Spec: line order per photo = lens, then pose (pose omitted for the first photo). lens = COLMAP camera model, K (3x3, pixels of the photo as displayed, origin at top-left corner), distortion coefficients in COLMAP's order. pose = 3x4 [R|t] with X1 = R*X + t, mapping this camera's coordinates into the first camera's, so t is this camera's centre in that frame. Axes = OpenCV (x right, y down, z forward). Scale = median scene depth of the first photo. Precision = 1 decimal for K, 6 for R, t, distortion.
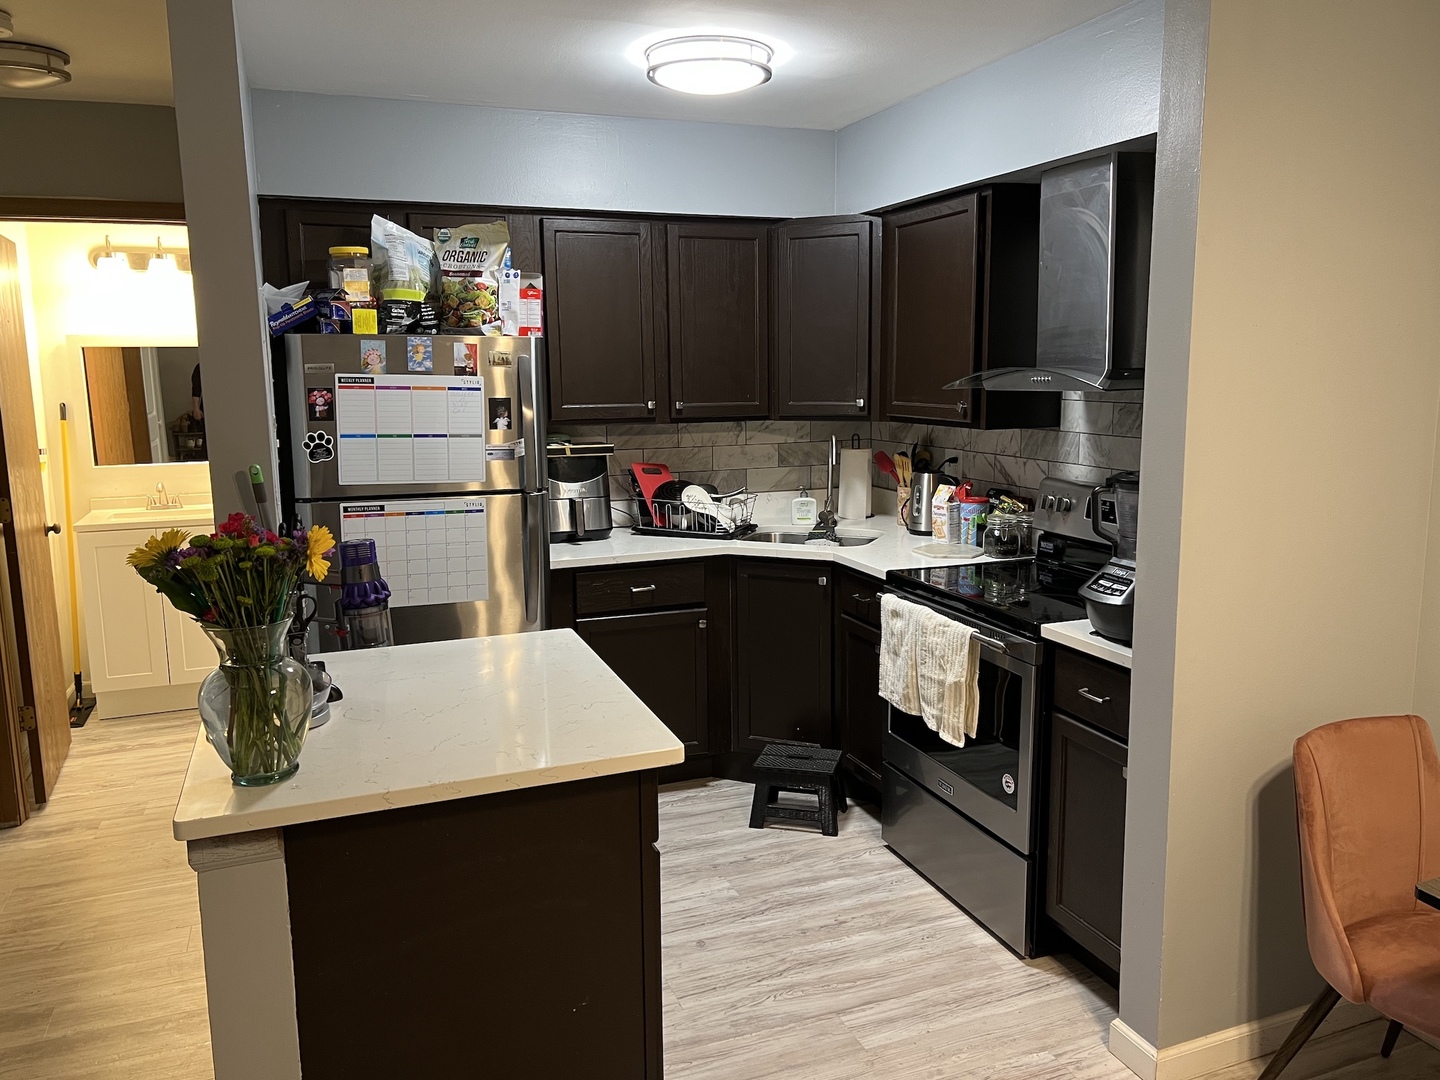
lens RADIAL K [[1080.6, 0, 714.4], [0, 1080.6, 545.4], [0, 0, 1]] dist [0.067163, -0.076393]
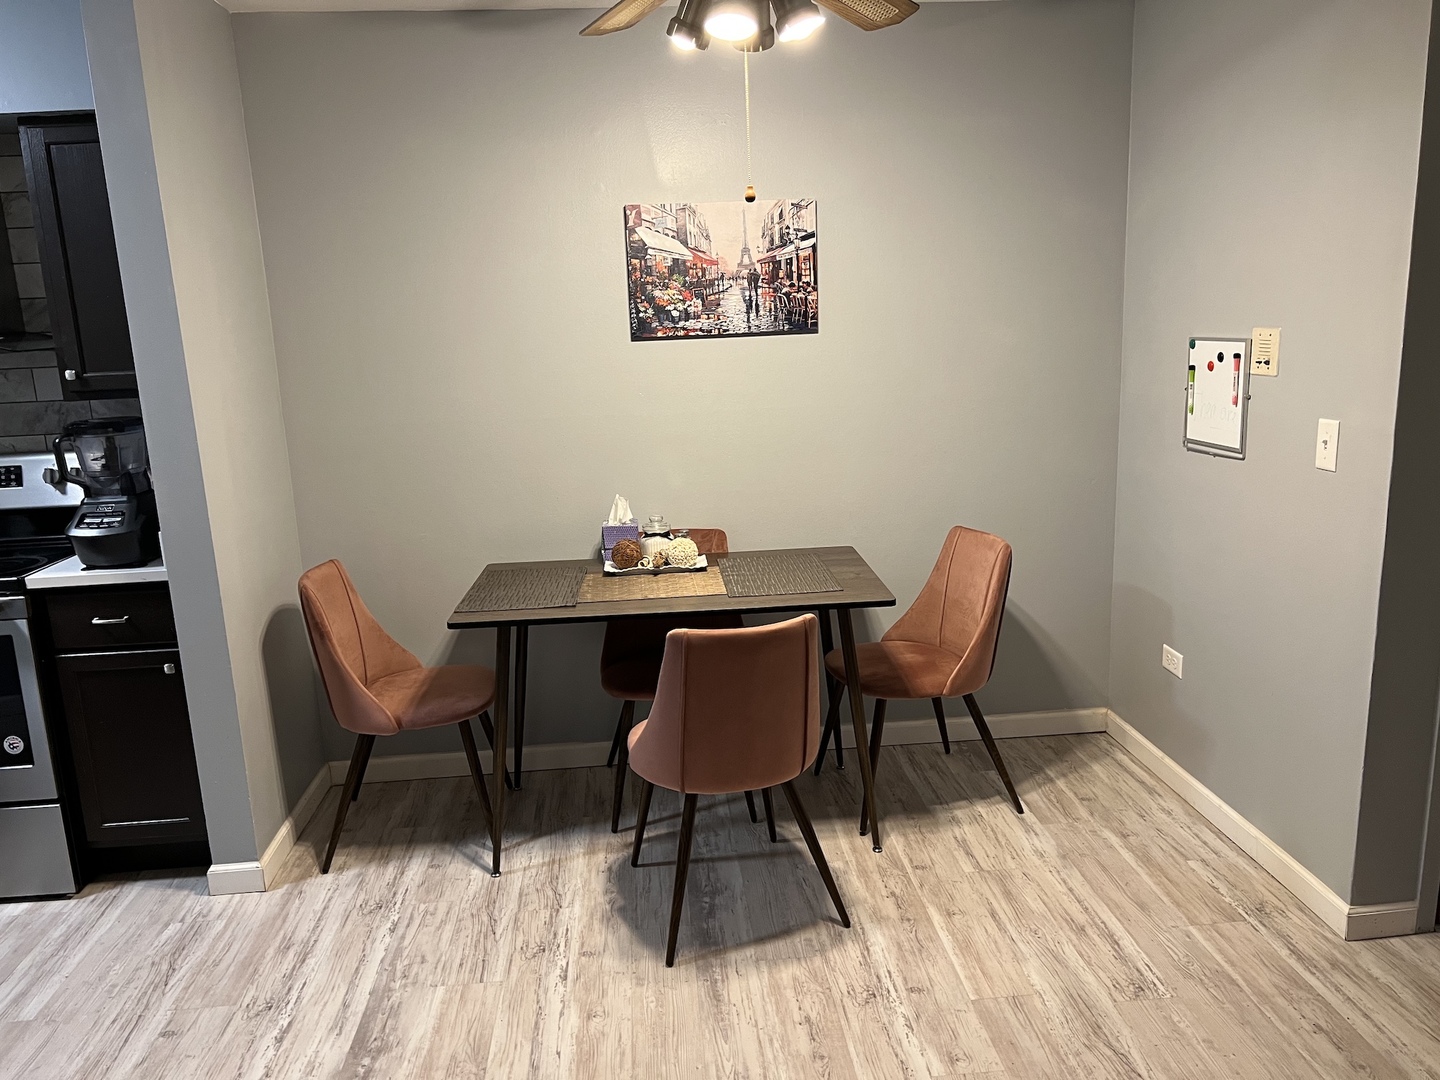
lens RADIAL K [[1080.6, 0, 714.4], [0, 1080.6, 545.4], [0, 0, 1]] dist [0.067163, -0.076393]
pose [[0.286398, -0.199454, 0.937120, -0.414454], [0.199583, 0.969055, 0.145255, 0.019065], [-0.937093, 0.145432, 0.317343, 0.034966]]
